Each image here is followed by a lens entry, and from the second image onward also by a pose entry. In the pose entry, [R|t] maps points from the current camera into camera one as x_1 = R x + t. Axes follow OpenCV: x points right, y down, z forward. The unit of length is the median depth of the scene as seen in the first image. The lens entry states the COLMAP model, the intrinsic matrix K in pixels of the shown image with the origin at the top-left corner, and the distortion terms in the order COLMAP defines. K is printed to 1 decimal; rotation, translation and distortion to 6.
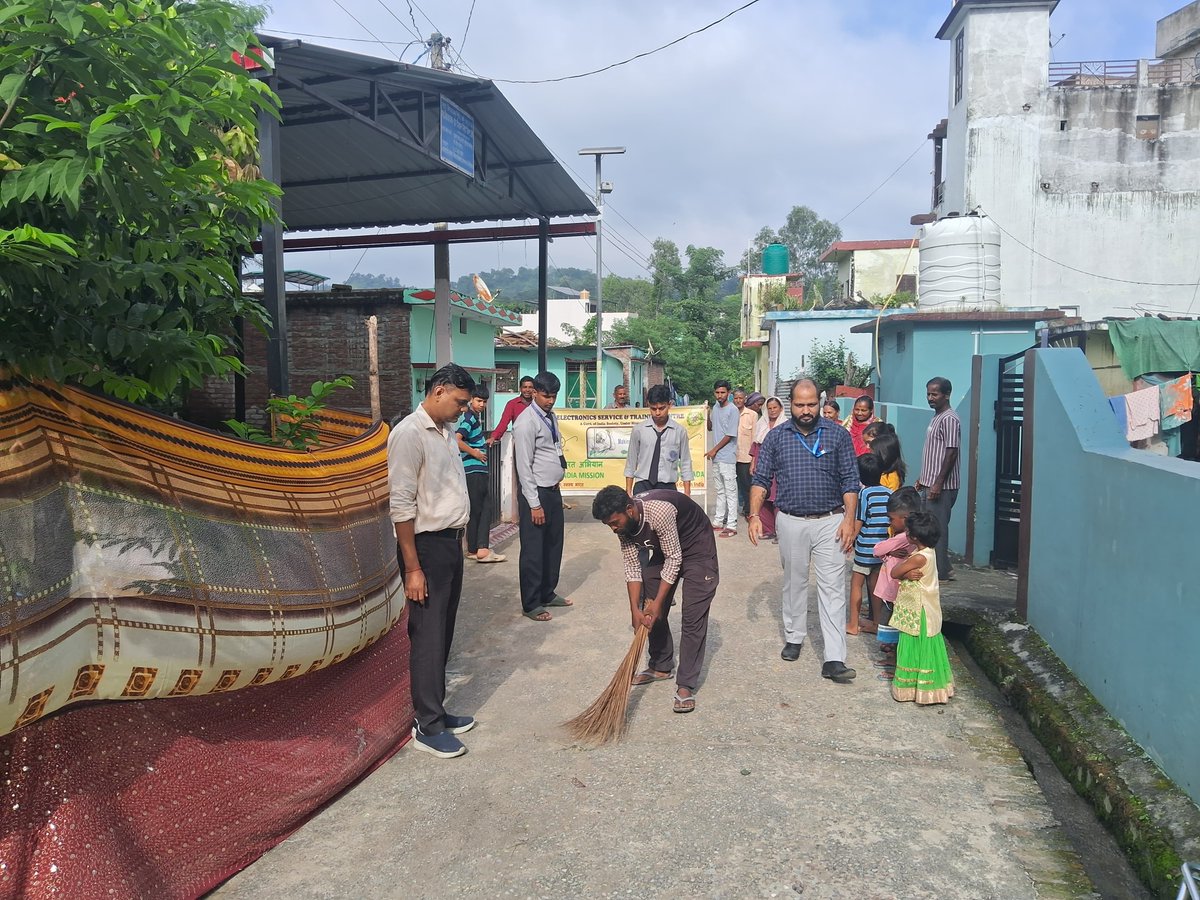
lens RADIAL K [[889.5, 0, 600.0], [0, 889.5, 450.0], [0, 0, 1]] dist [0.056763, -0.060424]
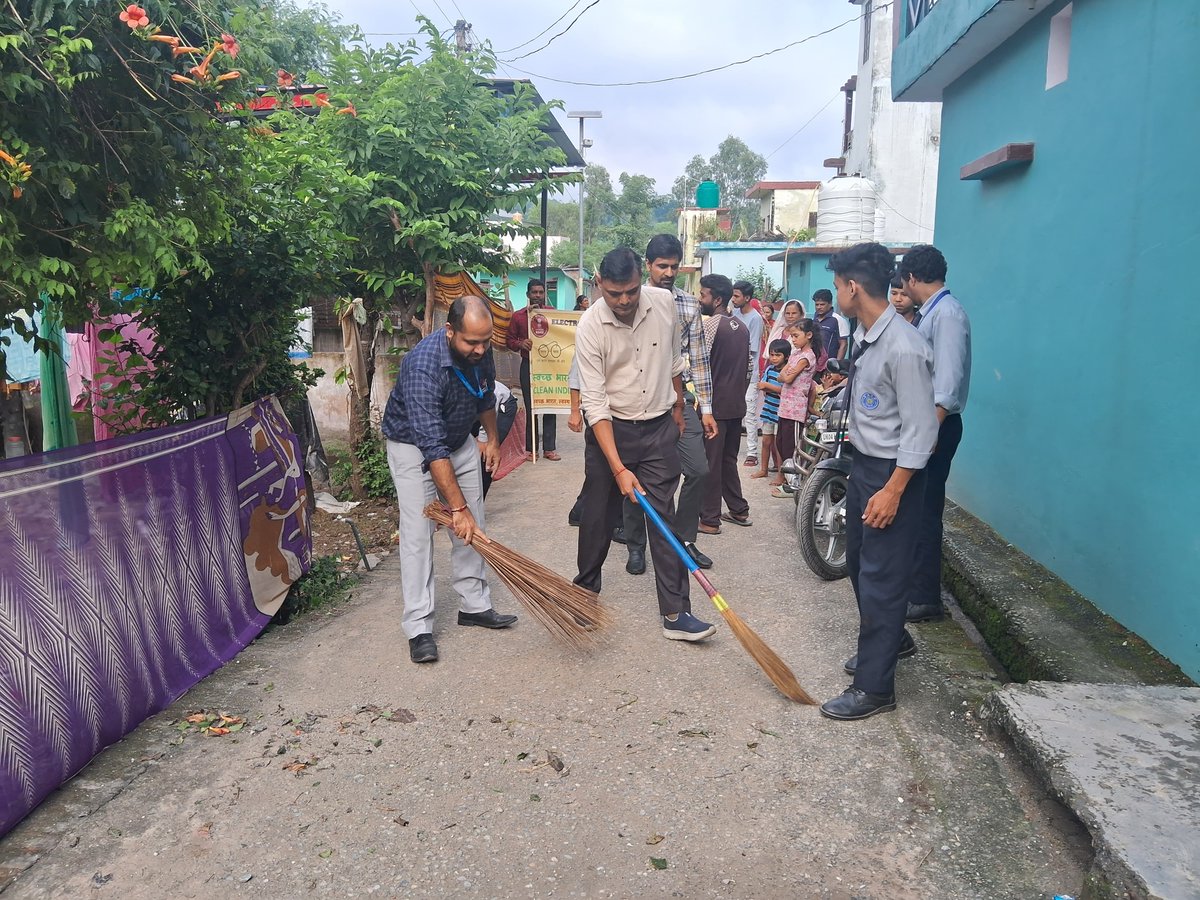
lens RADIAL K [[889.5, 0, 600.0], [0, 889.5, 450.0], [0, 0, 1]] dist [0.056763, -0.060424]
pose [[0.996329, 0.004314, 0.085500, -0.046185], [-0.011332, 0.996587, 0.081764, 0.025052], [-0.084856, -0.082433, 0.992978, -0.186052]]
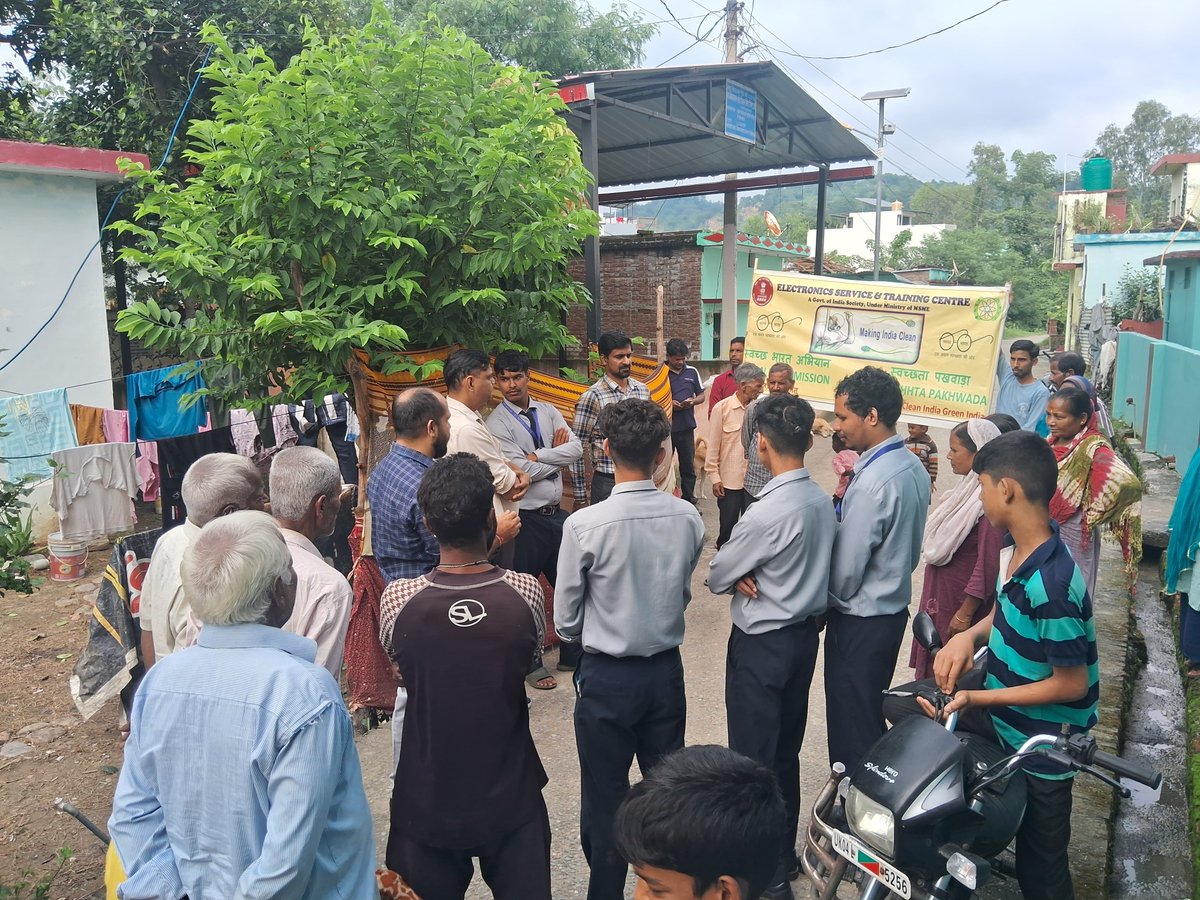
lens RADIAL K [[907.0, 0, 600.0], [0, 907.0, 450.0], [0, 0, 1]] dist [-0.053361, -0.002912]
pose [[0.945154, 0.047121, -0.323209, 0.024800], [-0.017598, 0.995448, 0.093667, -0.006141], [0.326152, -0.082842, 0.941680, -0.074250]]
